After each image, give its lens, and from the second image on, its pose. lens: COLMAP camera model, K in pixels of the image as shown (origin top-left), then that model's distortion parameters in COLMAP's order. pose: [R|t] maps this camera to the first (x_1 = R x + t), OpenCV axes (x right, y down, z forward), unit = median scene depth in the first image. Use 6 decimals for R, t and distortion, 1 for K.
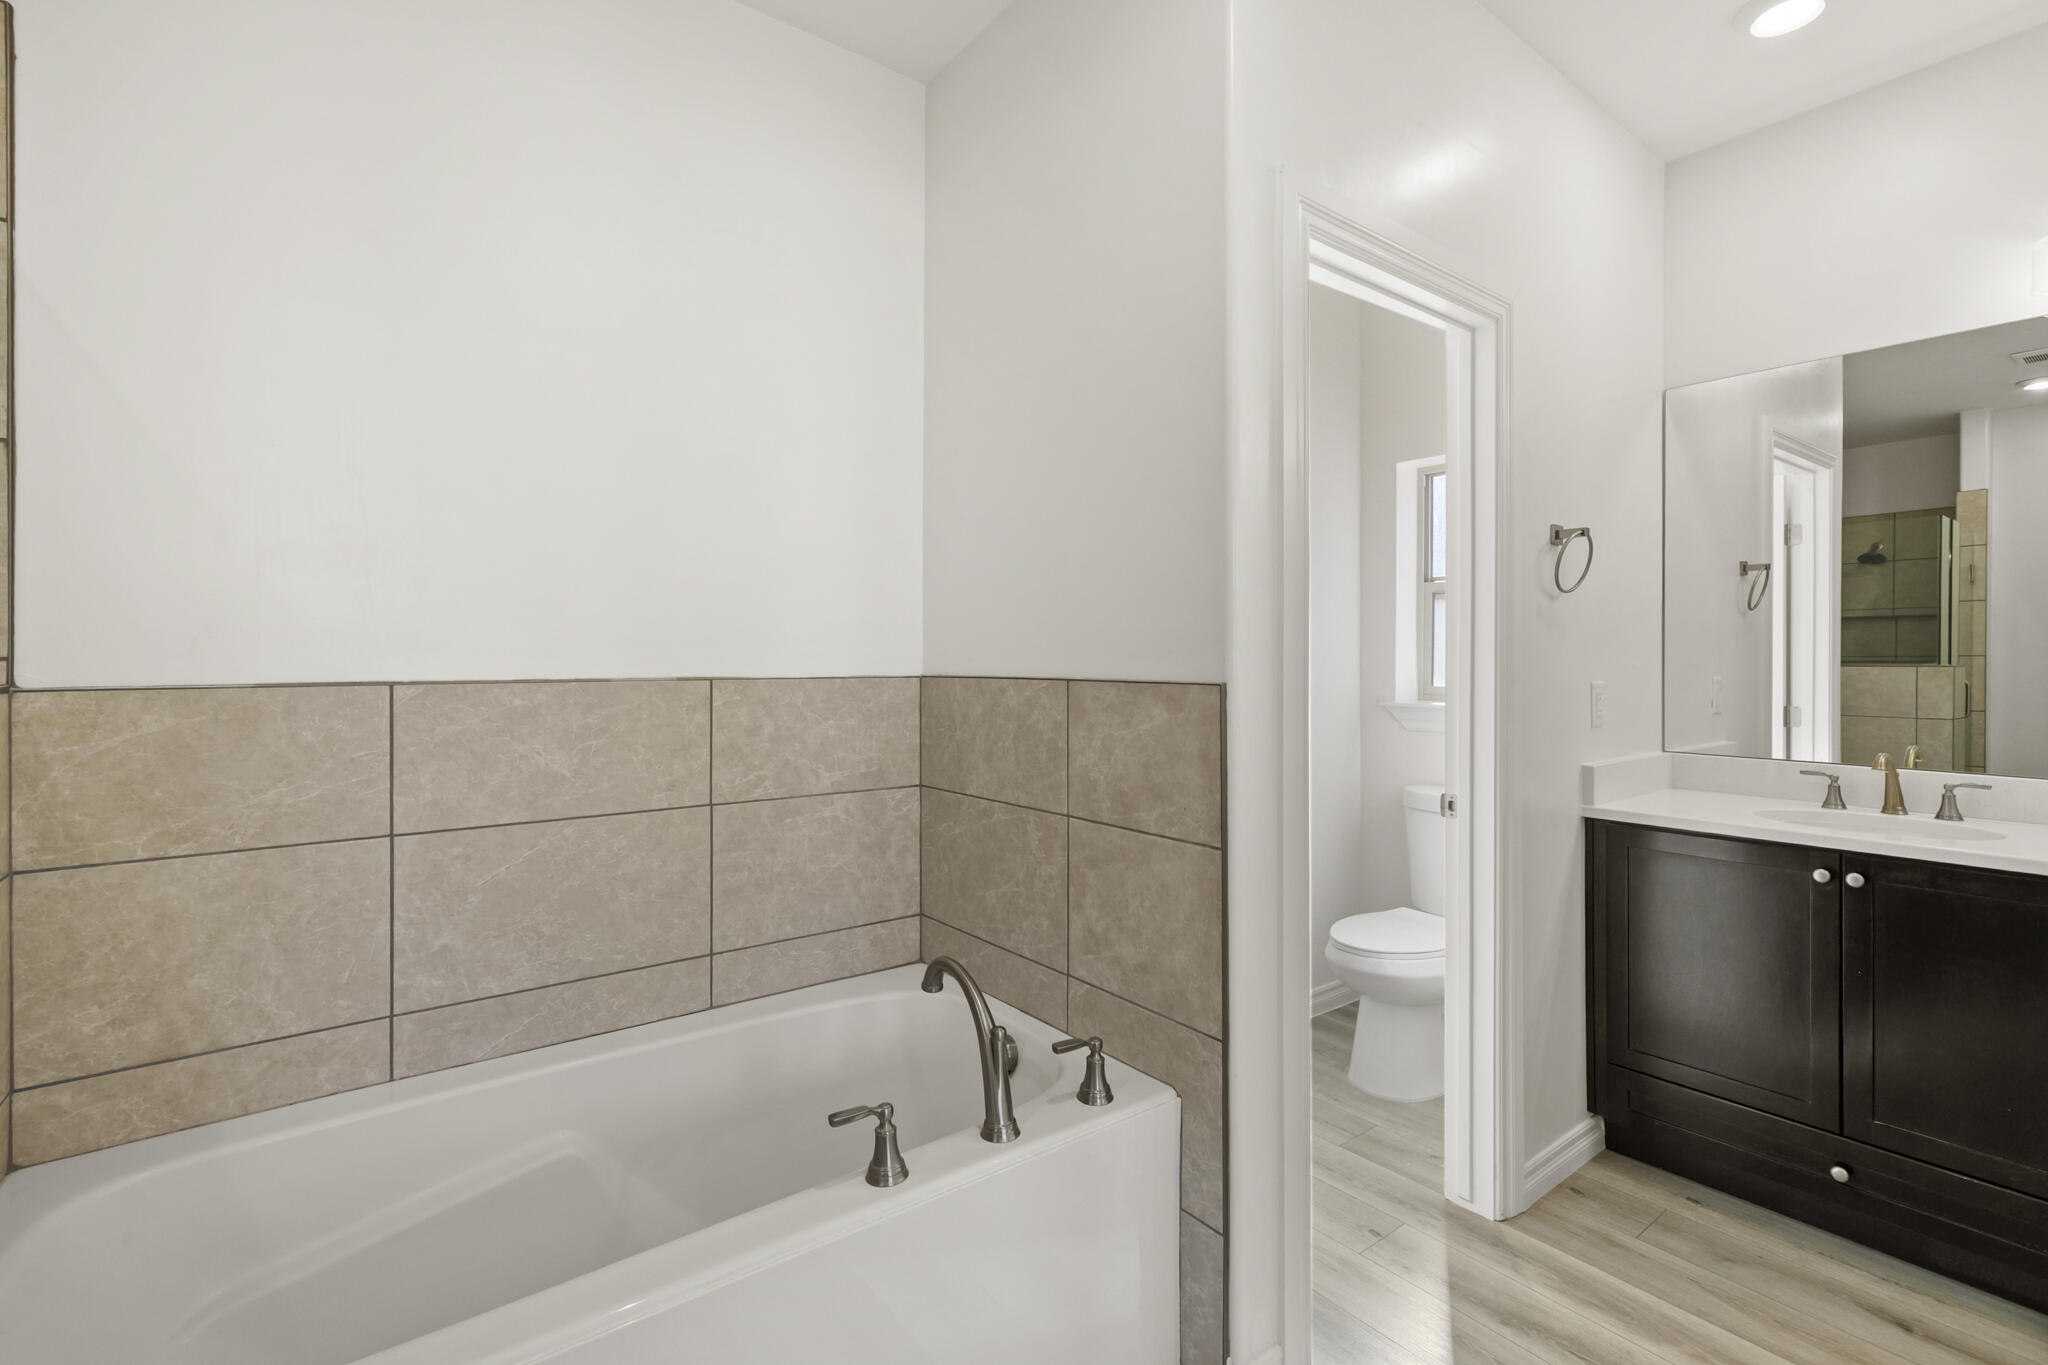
lens RADIAL K [[938.3, 0, 1034.3], [0, 938.3, 648.8], [0, 0, 1]] dist [0.007606, 0.000663]
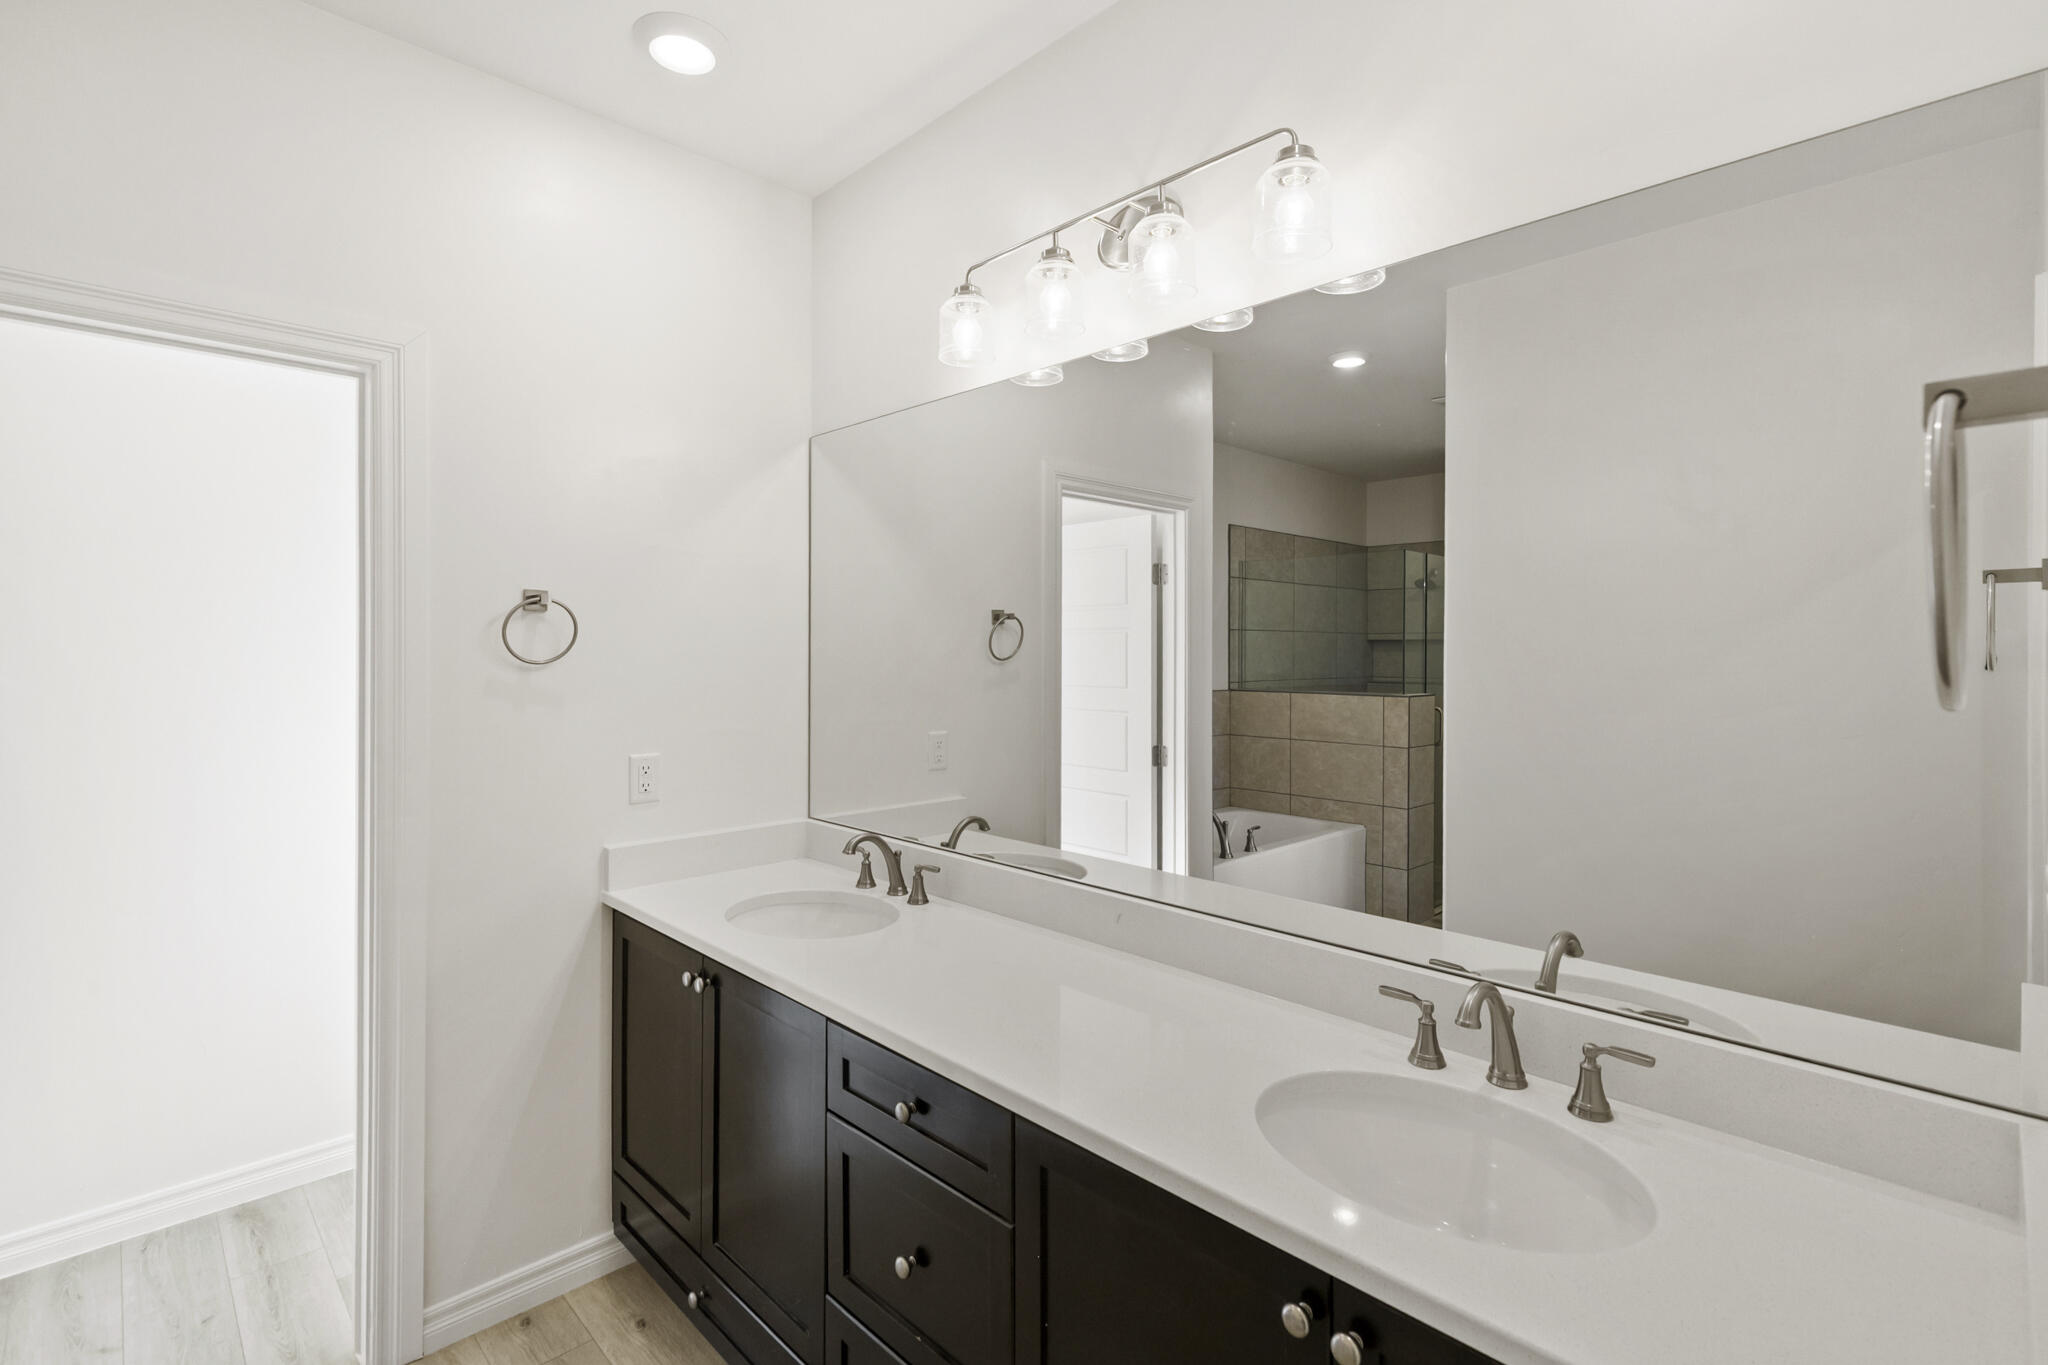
lens RADIAL K [[938.3, 0, 1047.8], [0, 938.3, 651.4], [0, 0, 1]] dist [0.007606, 0.000663]
pose [[0.993530, 0.000136, 0.113571, 0.801912], [-0.001158, 0.999959, 0.008929, -0.067664], [-0.113565, -0.009003, 0.993490, 0.034036]]
